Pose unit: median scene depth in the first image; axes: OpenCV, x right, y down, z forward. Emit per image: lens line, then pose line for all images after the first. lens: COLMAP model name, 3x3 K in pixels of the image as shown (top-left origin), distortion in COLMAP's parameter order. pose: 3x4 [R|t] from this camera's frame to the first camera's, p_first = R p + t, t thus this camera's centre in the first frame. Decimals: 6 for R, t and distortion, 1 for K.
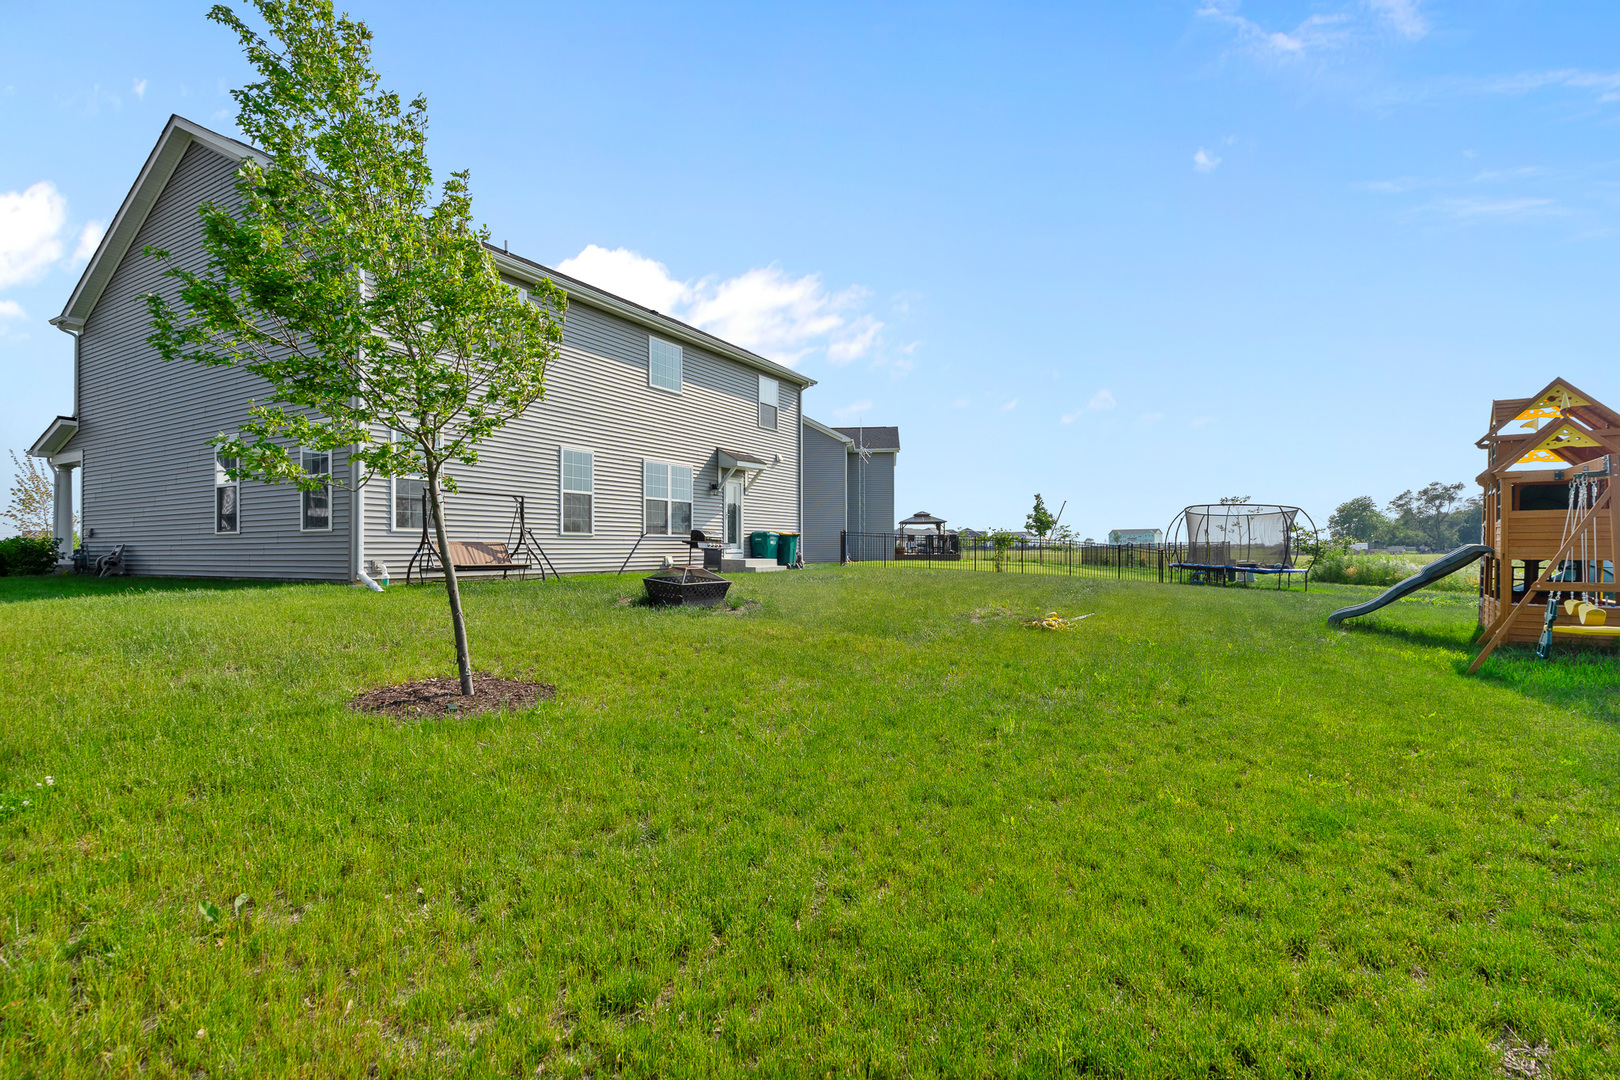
lens RADIAL K [[741.7, 0, 807.7], [0, 741.7, 549.4], [0, 0, 1]] dist [0.000648, 0.000611]
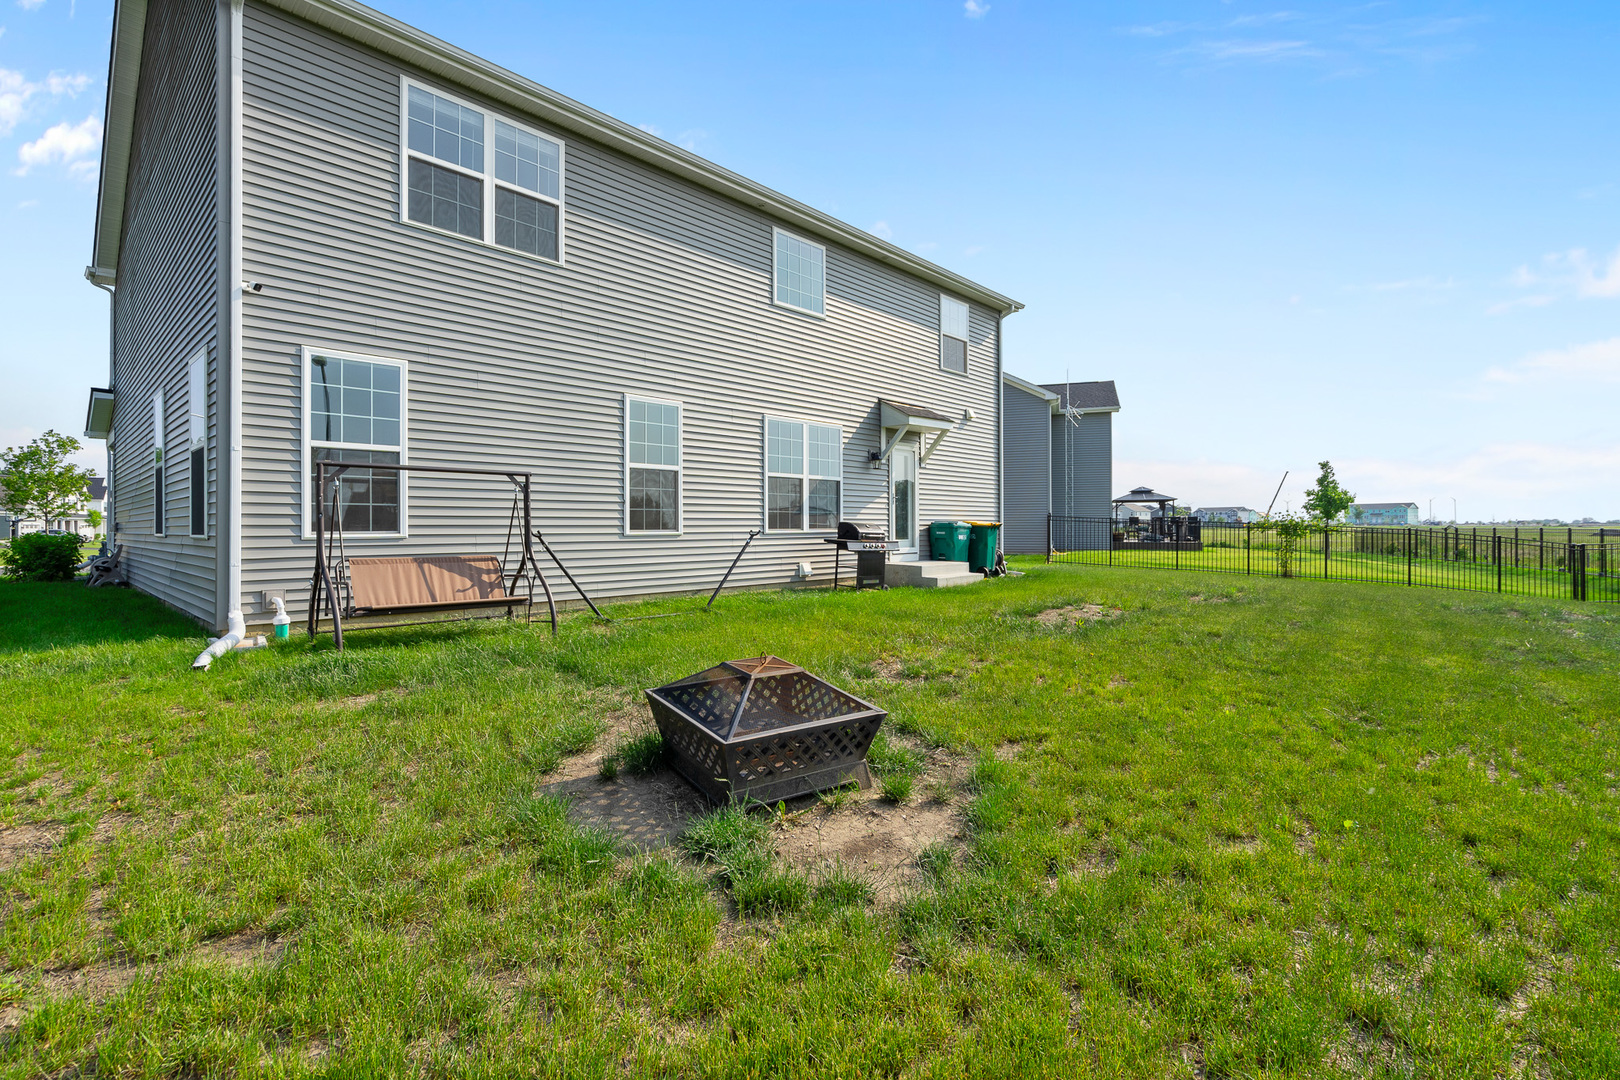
lens RADIAL K [[735.9, 0, 808.4], [0, 735.9, 520.6], [0, 0, 1]] dist [-0.003419, -0.000070]
pose [[0.972844, -0.001952, -0.231454, -0.029363], [0.000166, 0.999970, -0.007732, -0.020502], [0.231462, 0.007483, 0.972815, 0.327950]]
